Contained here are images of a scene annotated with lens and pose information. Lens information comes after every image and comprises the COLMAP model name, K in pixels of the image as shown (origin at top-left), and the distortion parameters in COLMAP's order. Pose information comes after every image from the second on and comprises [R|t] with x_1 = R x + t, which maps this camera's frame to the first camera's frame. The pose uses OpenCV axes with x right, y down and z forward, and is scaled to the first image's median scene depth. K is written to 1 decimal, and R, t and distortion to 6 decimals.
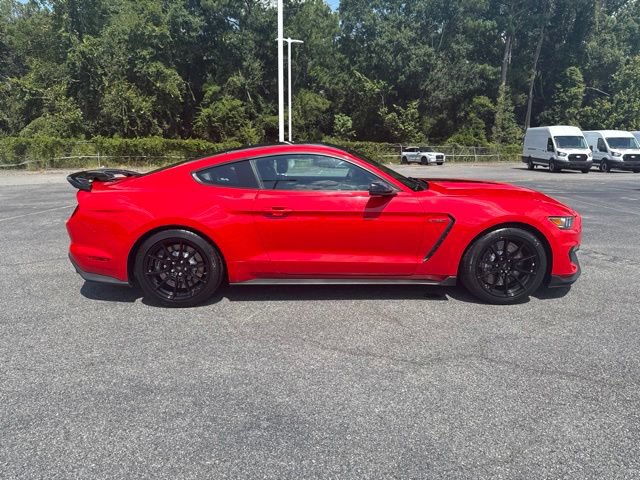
lens RADIAL K [[453.2, 0, 317.8], [0, 453.2, 243.9], [0, 0, 1]] dist [0.023785, -0.034048]
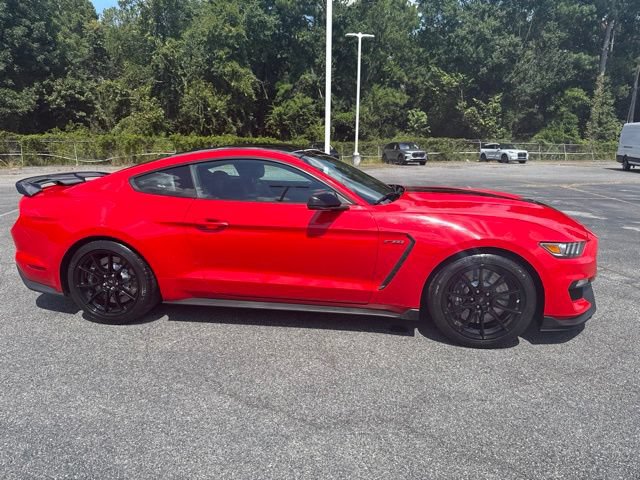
lens RADIAL K [[453.2, 0, 317.8], [0, 453.2, 243.9], [0, 0, 1]] dist [0.023785, -0.034048]
pose [[0.984229, 0.038200, -0.172727, 0.027853], [-0.036969, 0.999263, 0.010339, -0.005195], [0.172995, -0.003790, 0.984915, 0.017046]]
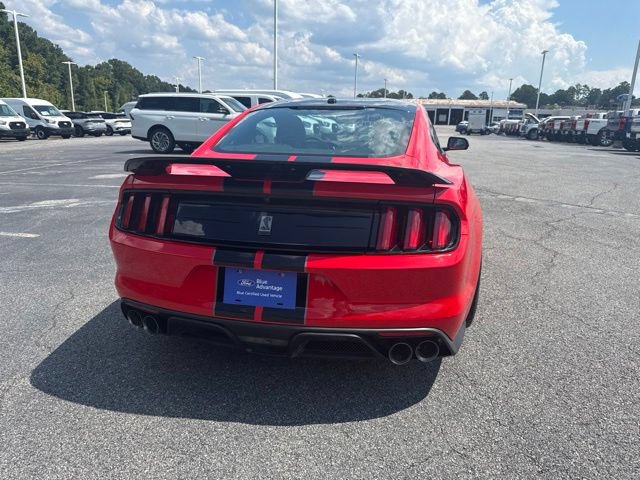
lens RADIAL K [[453.2, 0, 317.8], [0, 453.2, 243.9], [0, 0, 1]] dist [0.023785, -0.034048]
pose [[0.214083, -0.264299, 0.940380, -0.110971], [0.202906, 0.953733, 0.221859, -0.021660], [-0.955509, 0.143312, 0.257806, 0.111161]]
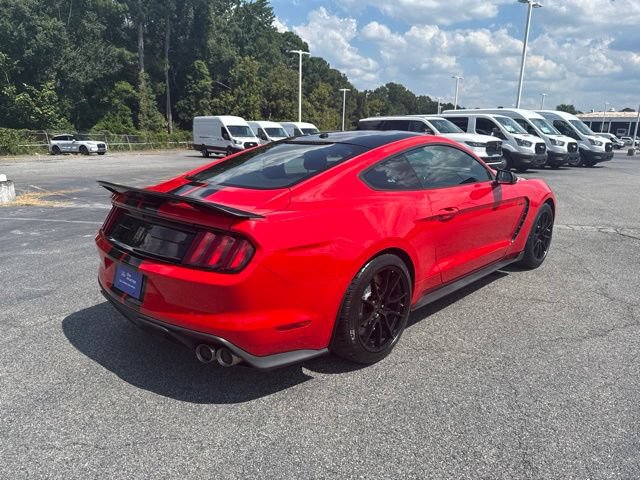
lens RADIAL K [[453.2, 0, 317.8], [0, 453.2, 243.9], [0, 0, 1]] dist [0.023785, -0.034048]
pose [[0.701026, -0.169986, 0.692581, -0.091953], [0.151957, 0.984478, 0.087819, -0.013703], [-0.696758, 0.043679, 0.715975, 0.057193]]
